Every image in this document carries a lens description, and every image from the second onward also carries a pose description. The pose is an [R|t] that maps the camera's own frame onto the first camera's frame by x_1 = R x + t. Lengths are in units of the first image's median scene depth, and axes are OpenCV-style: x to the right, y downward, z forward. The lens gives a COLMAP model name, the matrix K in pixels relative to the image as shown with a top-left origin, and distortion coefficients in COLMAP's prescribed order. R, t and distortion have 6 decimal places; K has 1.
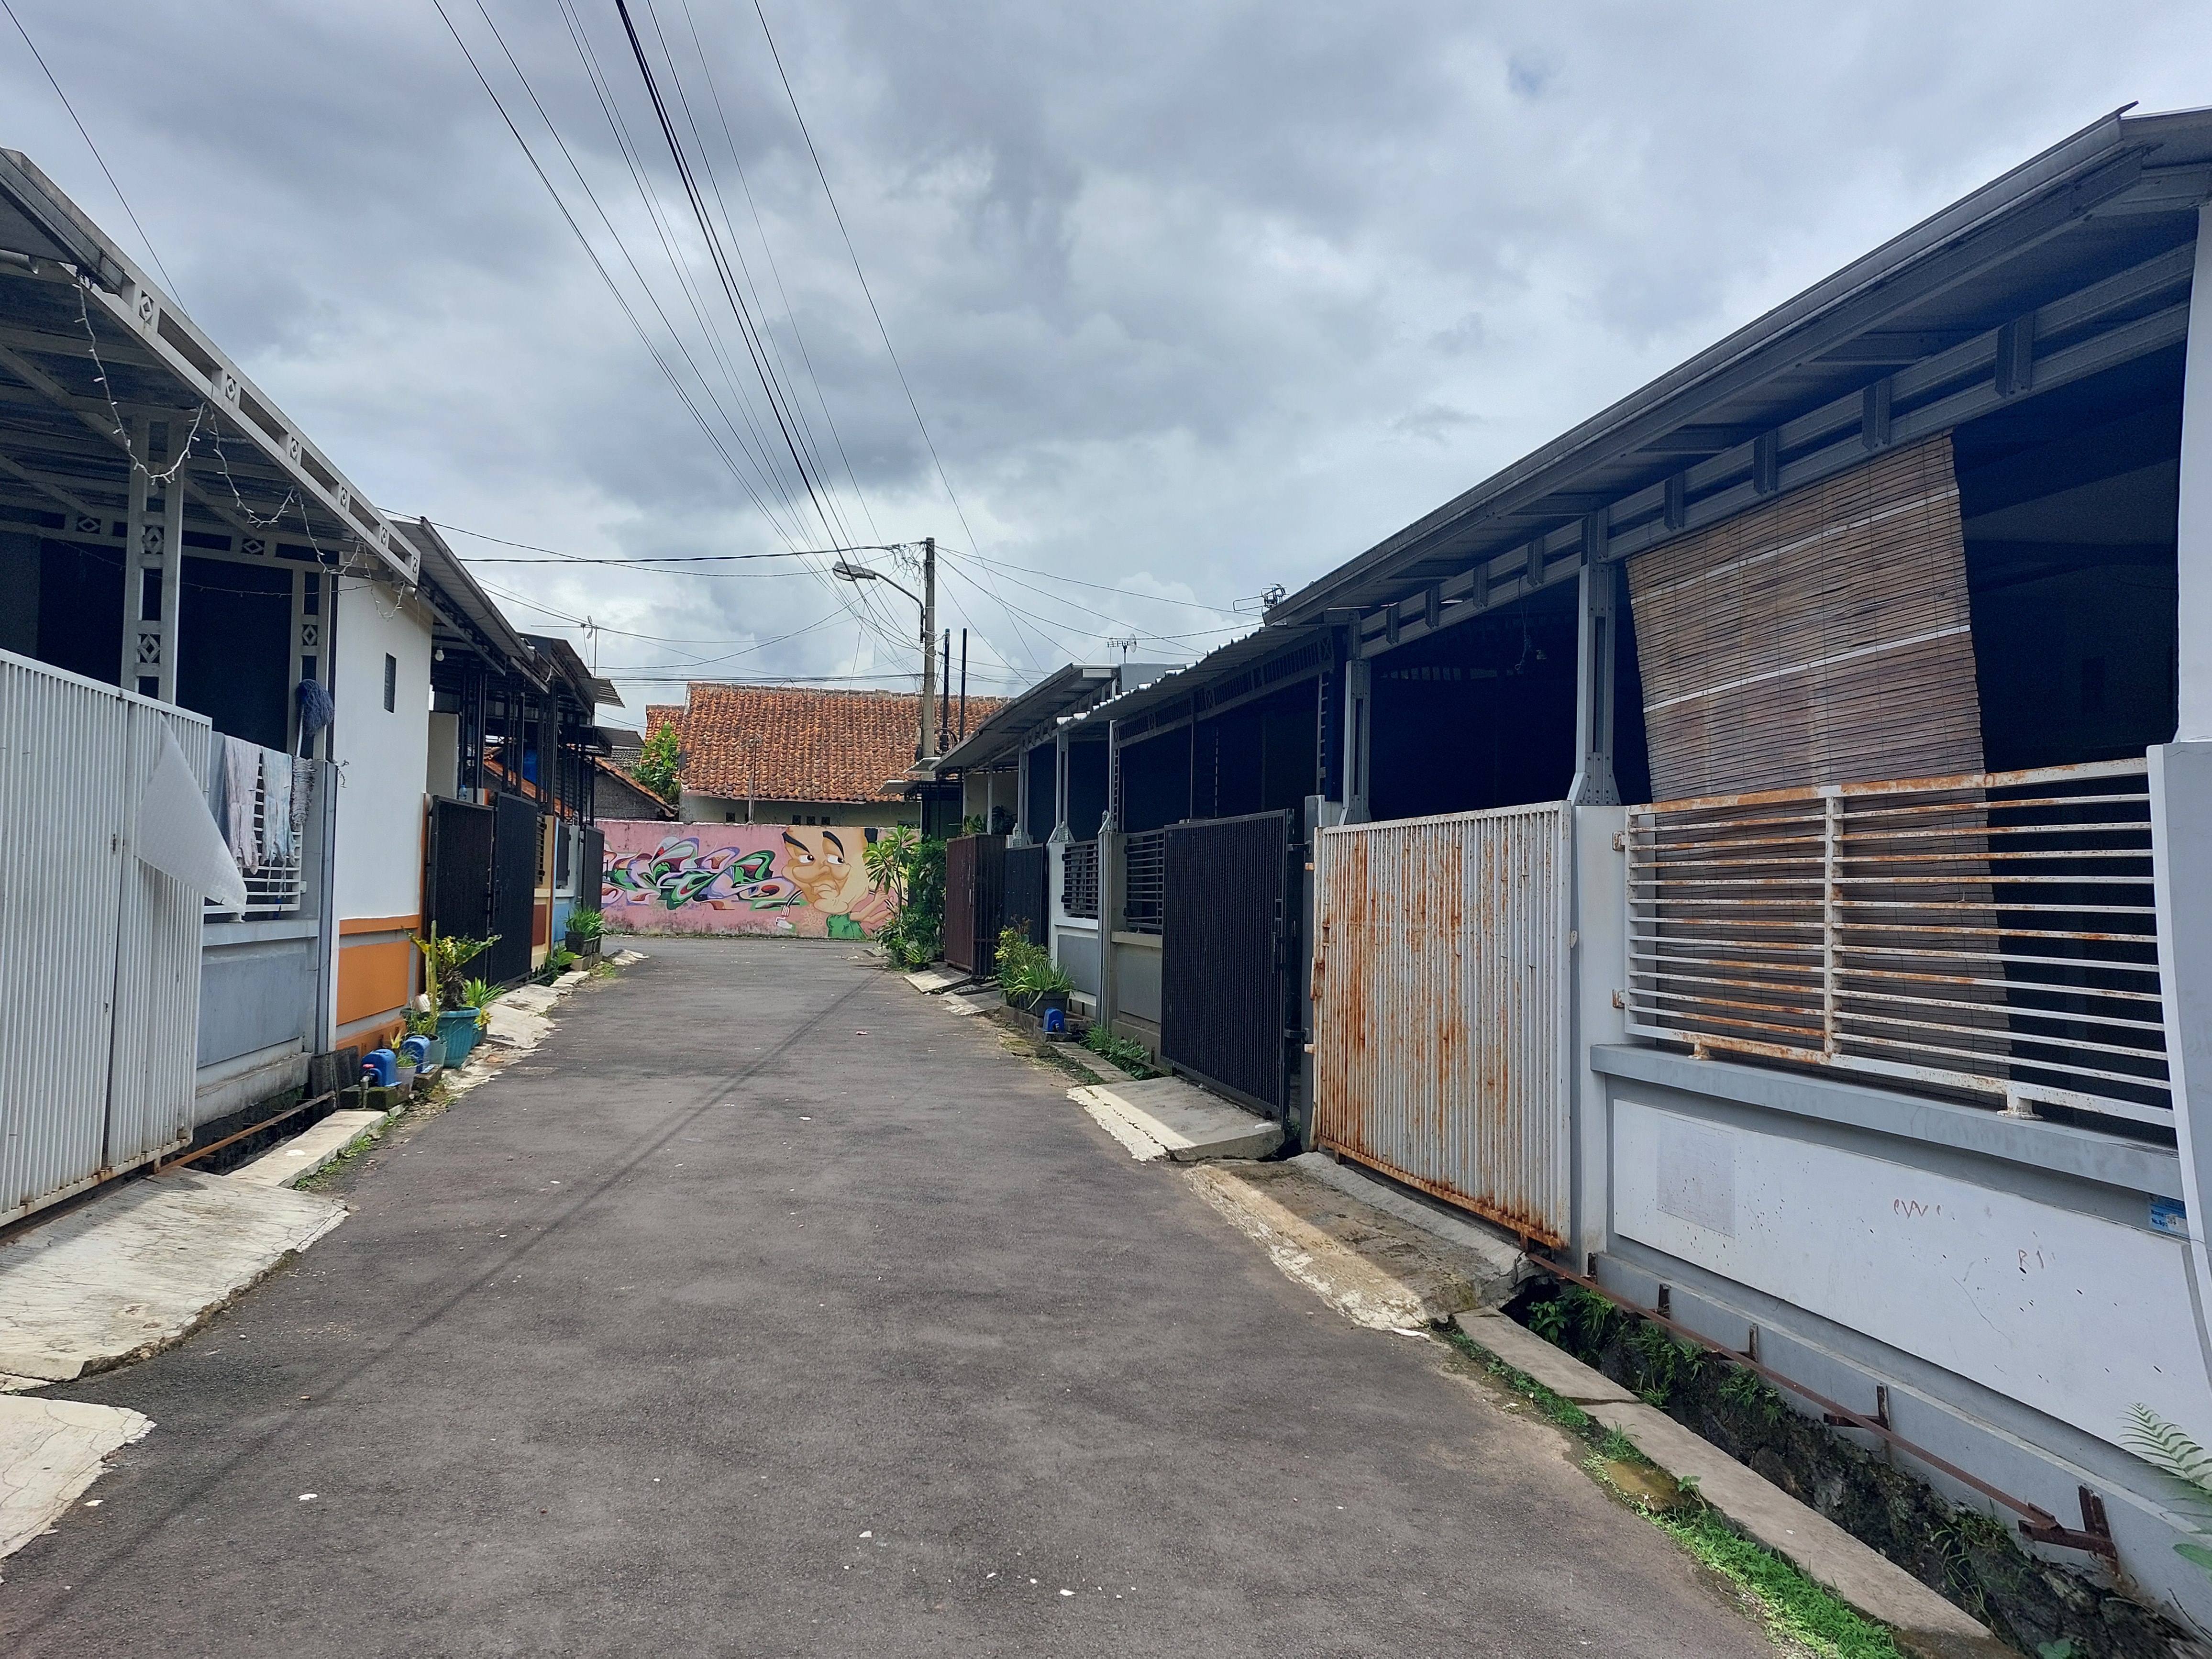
lens RADIAL K [[1759.1, 0, 1106.0], [0, 1759.1, 829.5], [0, 0, 1]] dist [0.014941, 0.002589]
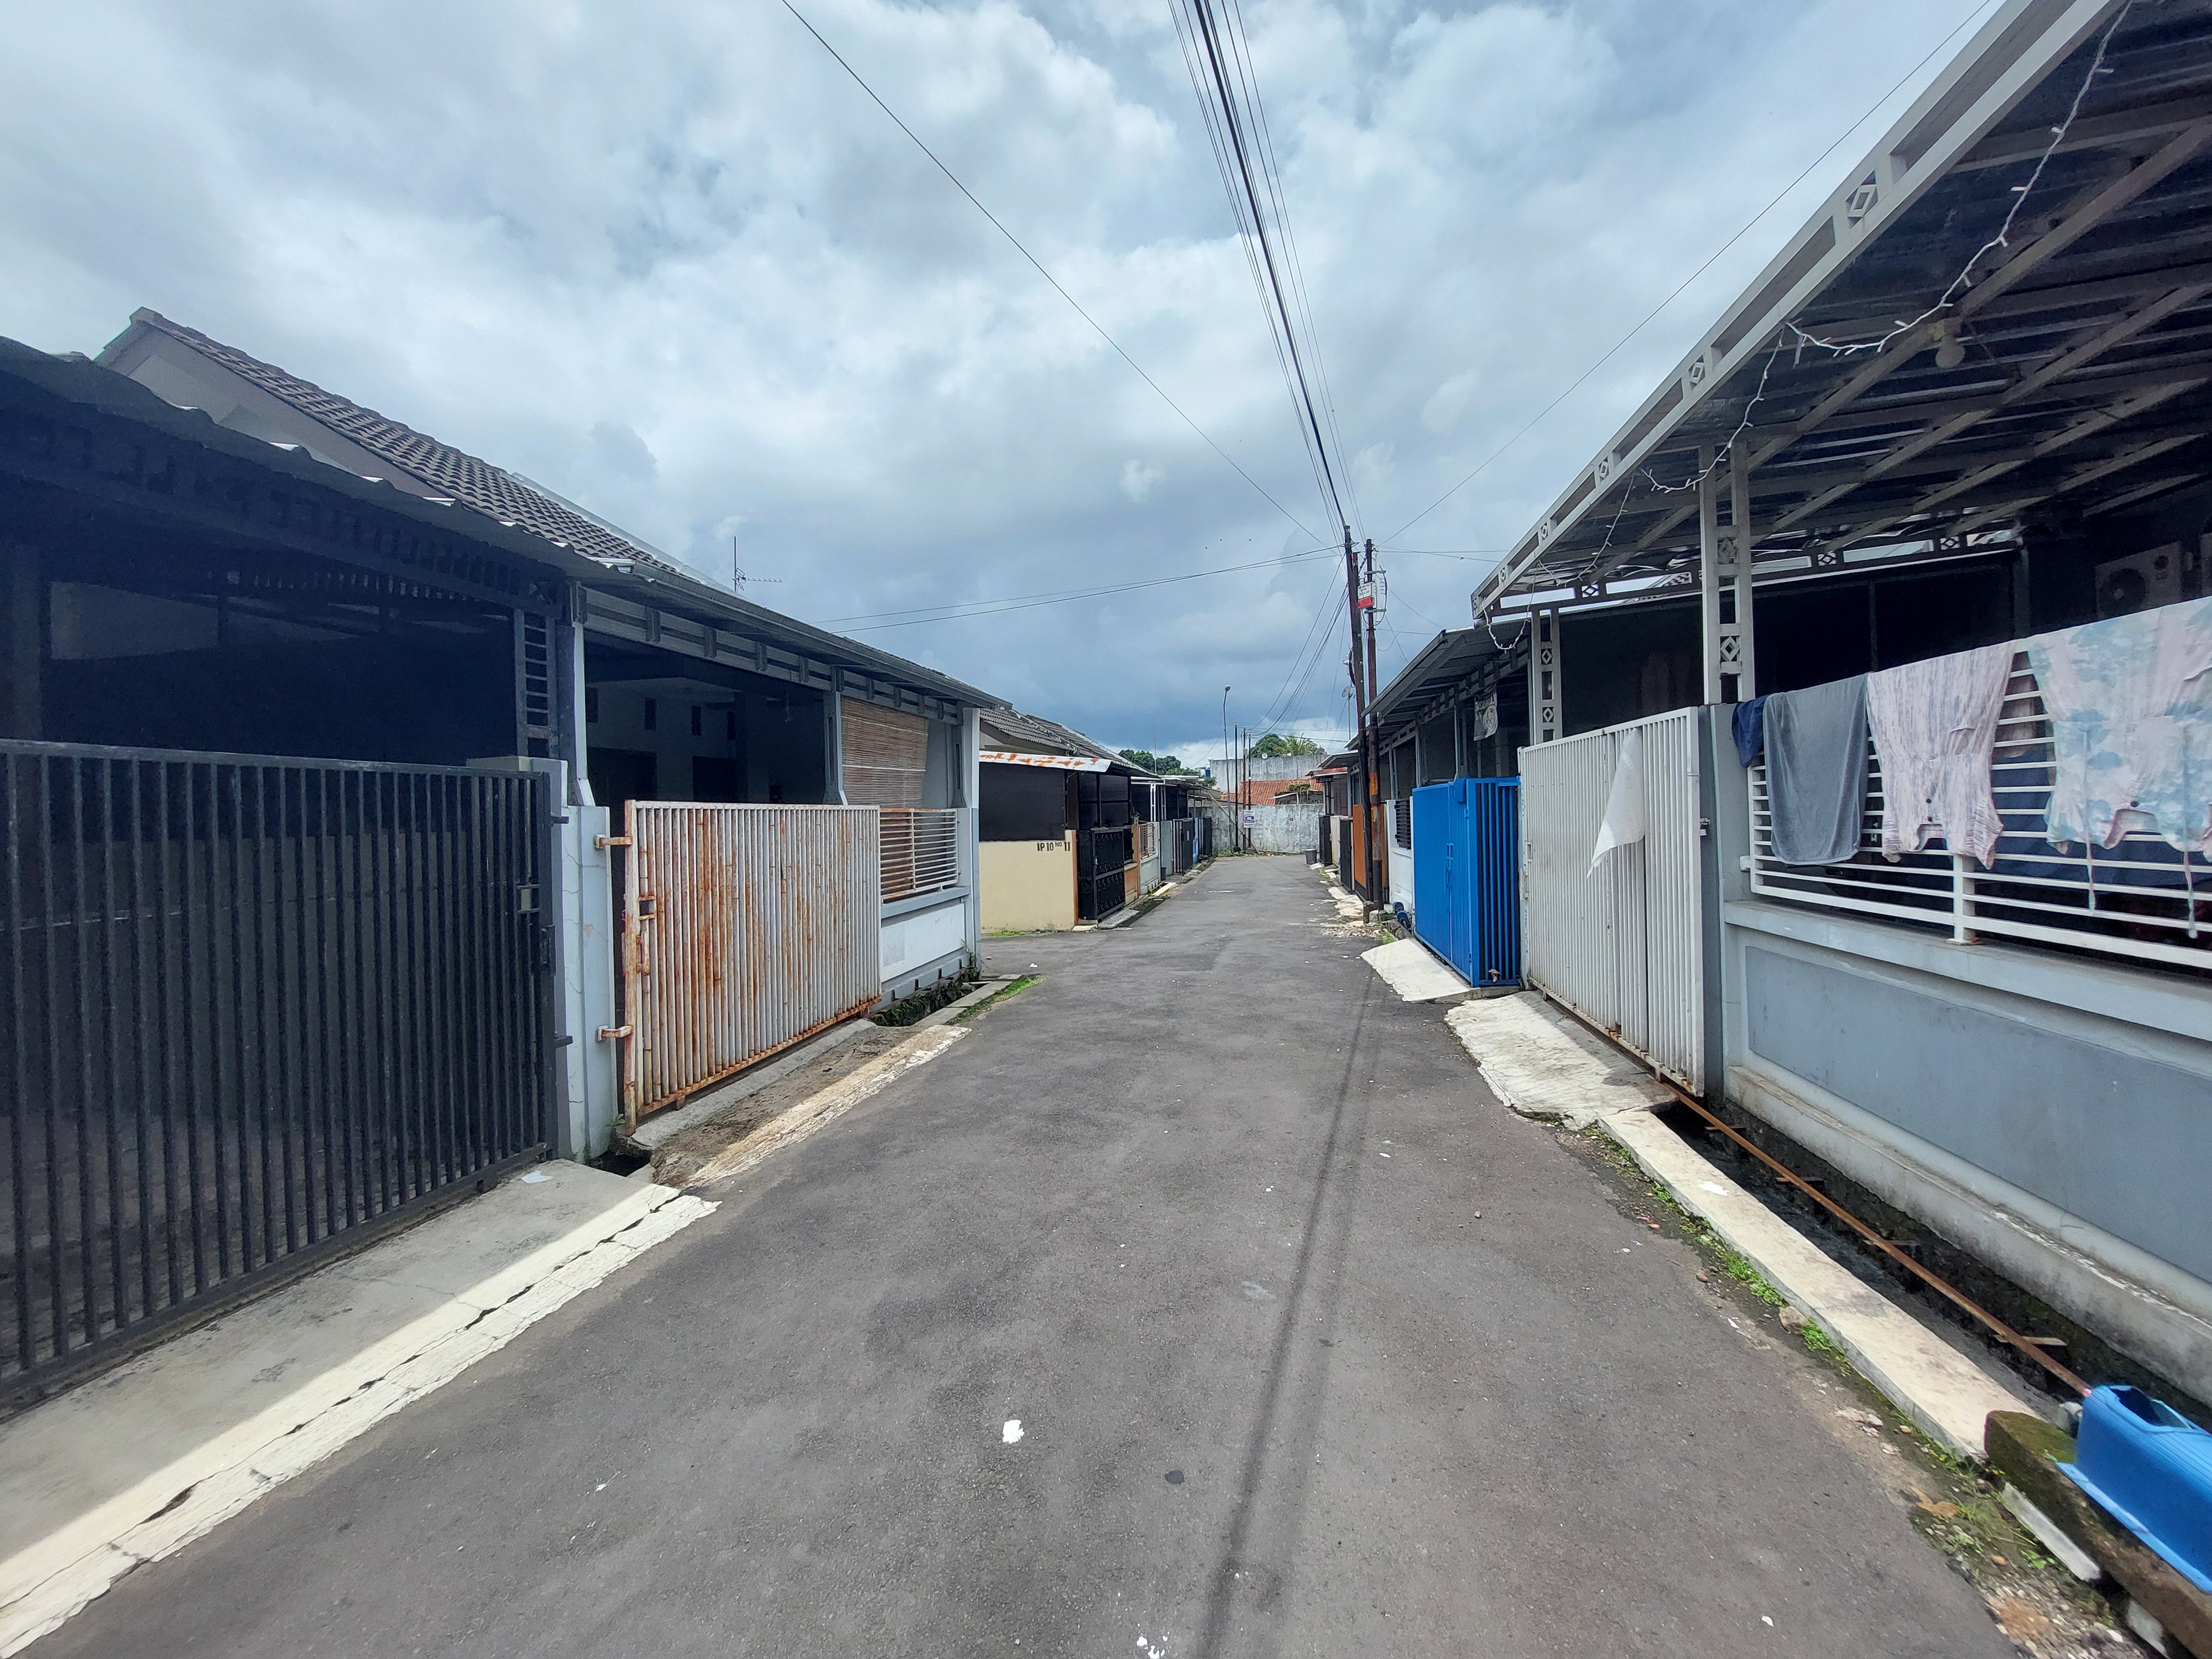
lens RADIAL K [[887.9, 0, 1129.0], [0, 887.9, 820.7], [0, 0, 1]] dist [-0.017297, -0.000437]
pose [[-0.937784, 0.000973, 0.347218, -0.446970], [-0.008137, 0.999660, -0.024779, 0.029063], [-0.347124, -0.026063, -0.937457, 1.968297]]
